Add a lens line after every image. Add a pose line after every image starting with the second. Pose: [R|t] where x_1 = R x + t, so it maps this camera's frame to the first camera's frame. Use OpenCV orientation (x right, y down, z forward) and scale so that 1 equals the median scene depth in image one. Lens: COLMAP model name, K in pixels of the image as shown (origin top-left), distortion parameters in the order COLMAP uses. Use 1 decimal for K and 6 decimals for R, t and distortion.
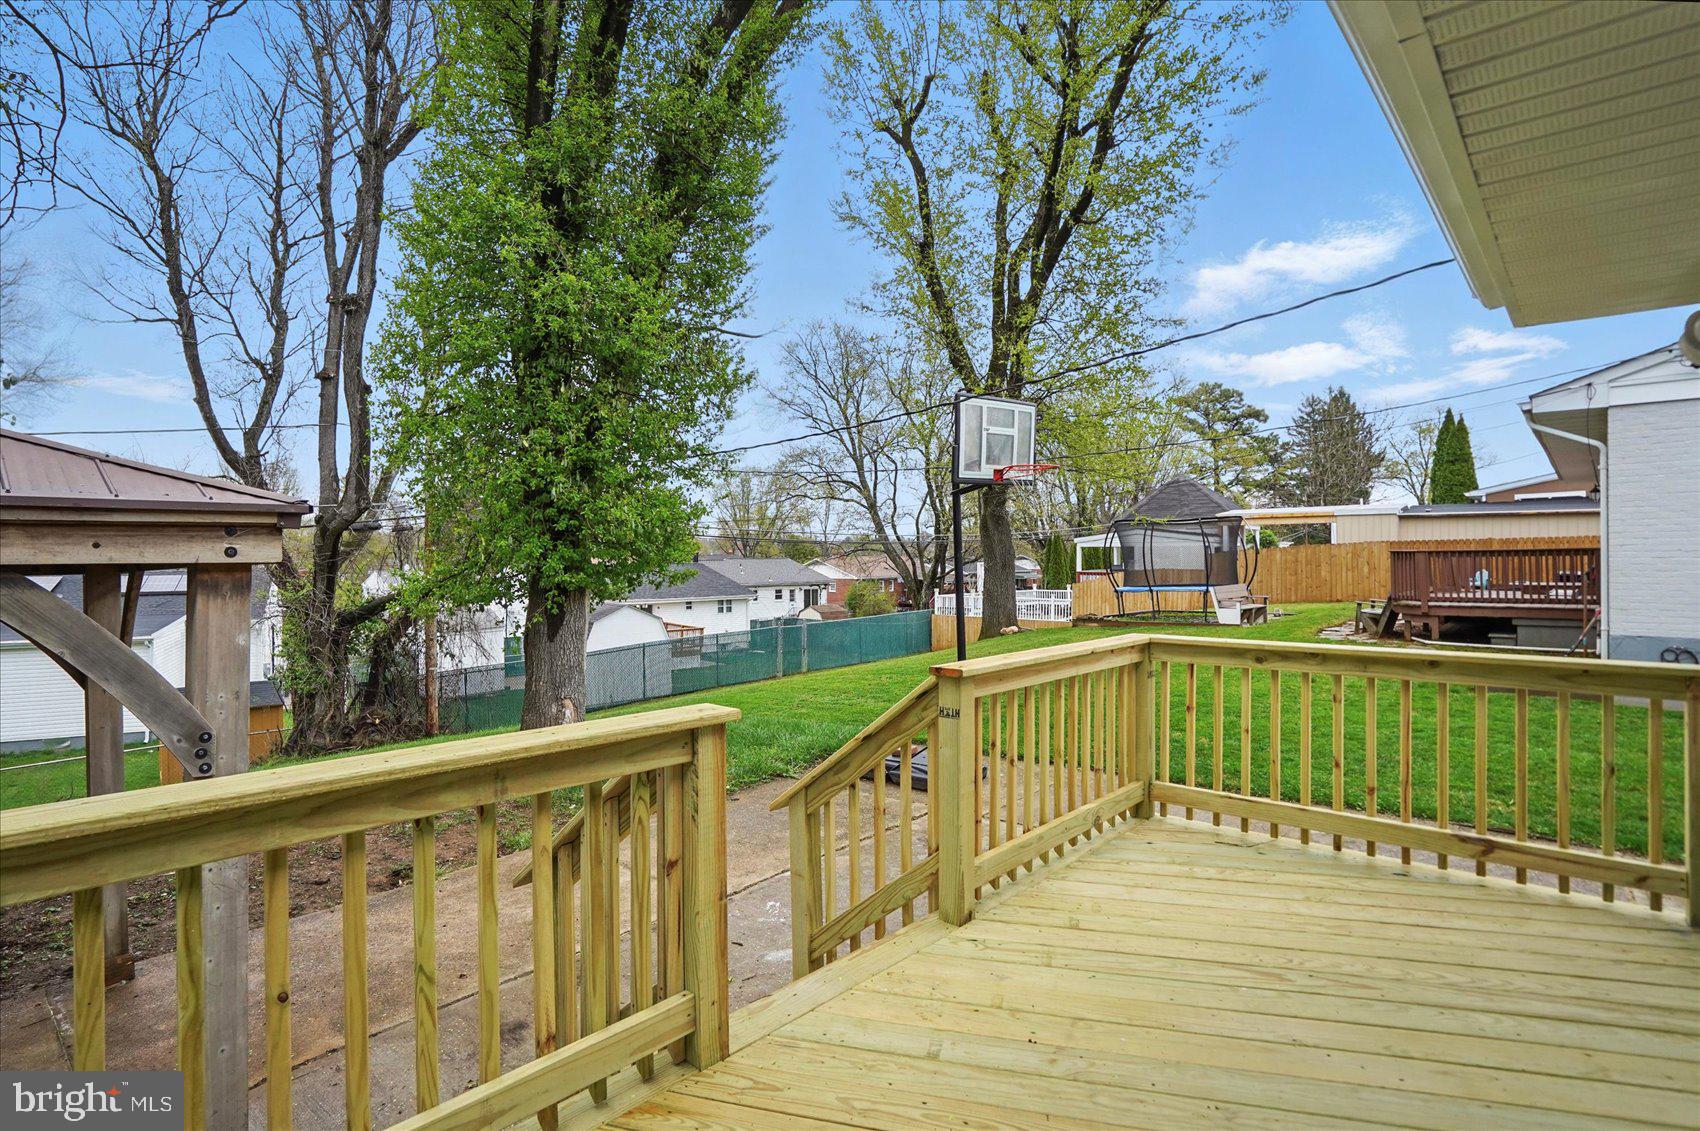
lens RADIAL K [[829.2, 0, 850.5], [0, 829.2, 560.5], [0, 0, 1]] dist [-0.042305, 0.009244]
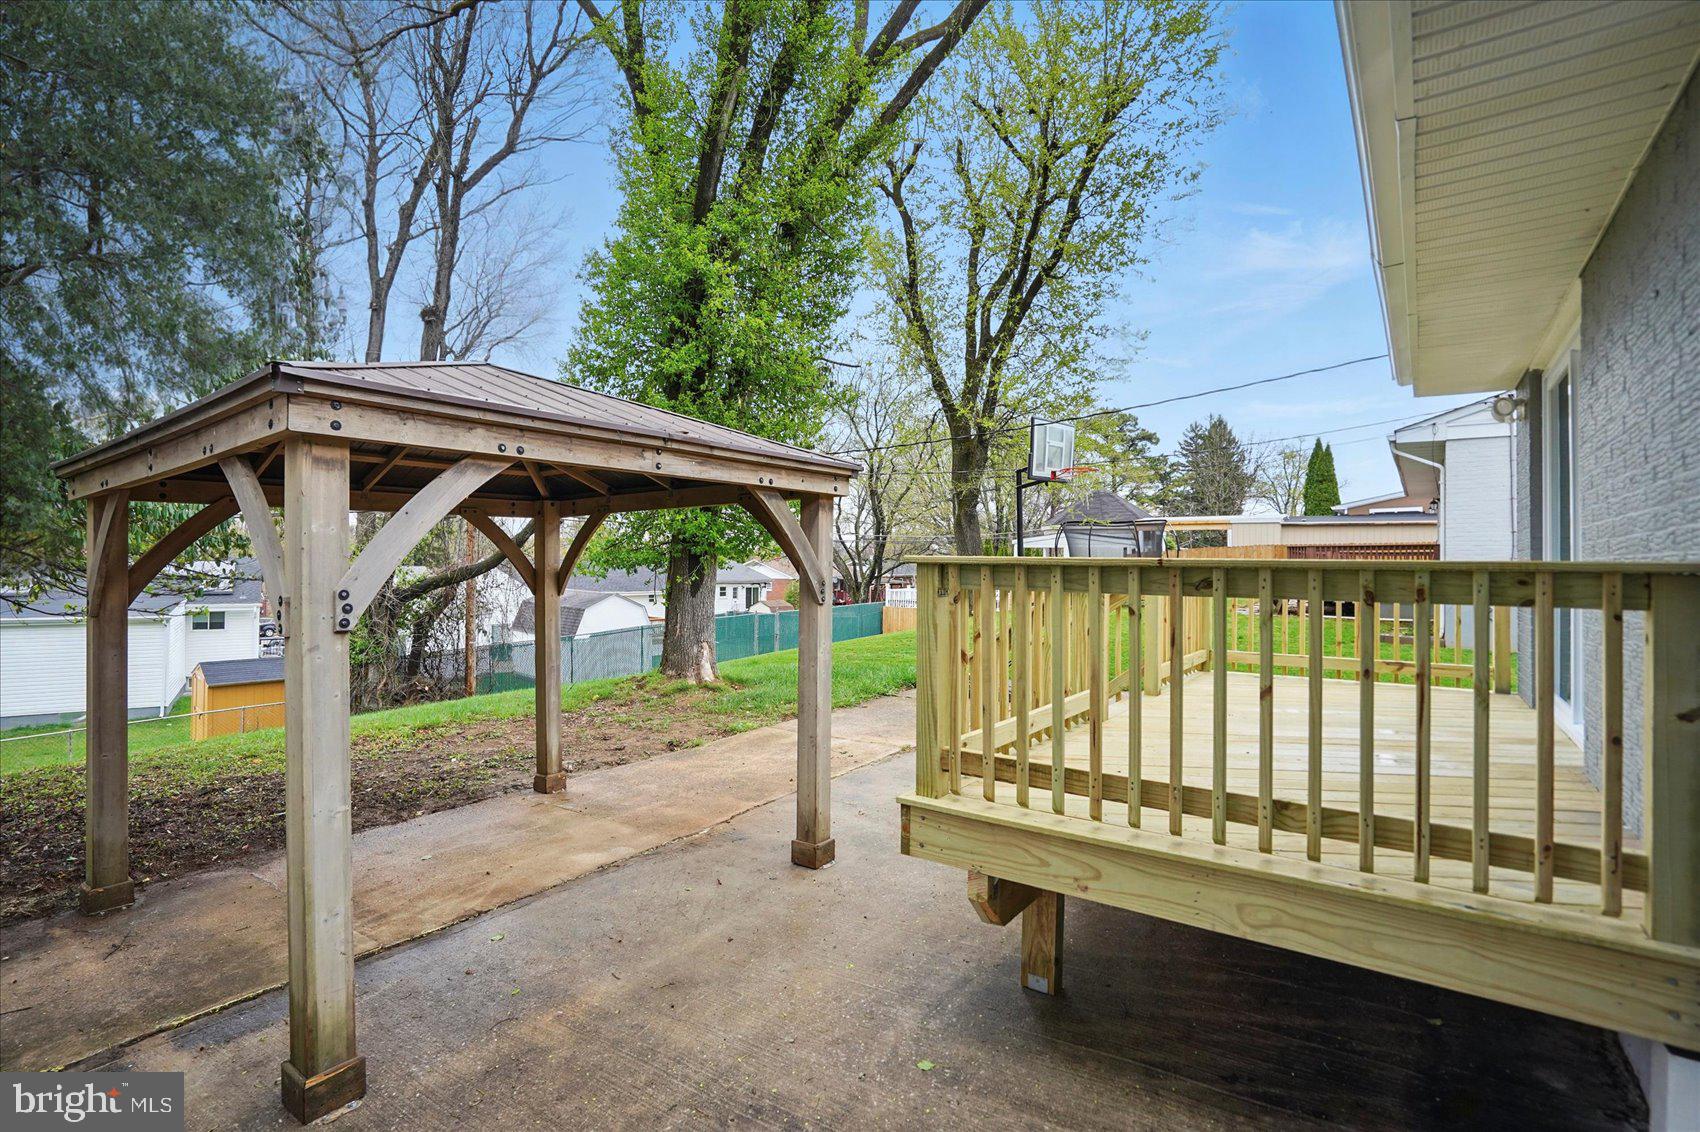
lens RADIAL K [[795.9, 0, 846.4], [0, 795.9, 565.1], [0, 0, 1]] dist [-0.036139, 0.001111]
pose [[0.993824, 0.014036, 0.110077, -0.118527], [-0.013751, 0.999900, -0.003356, 0.022379], [-0.110114, 0.001822, 0.993917, -0.115269]]
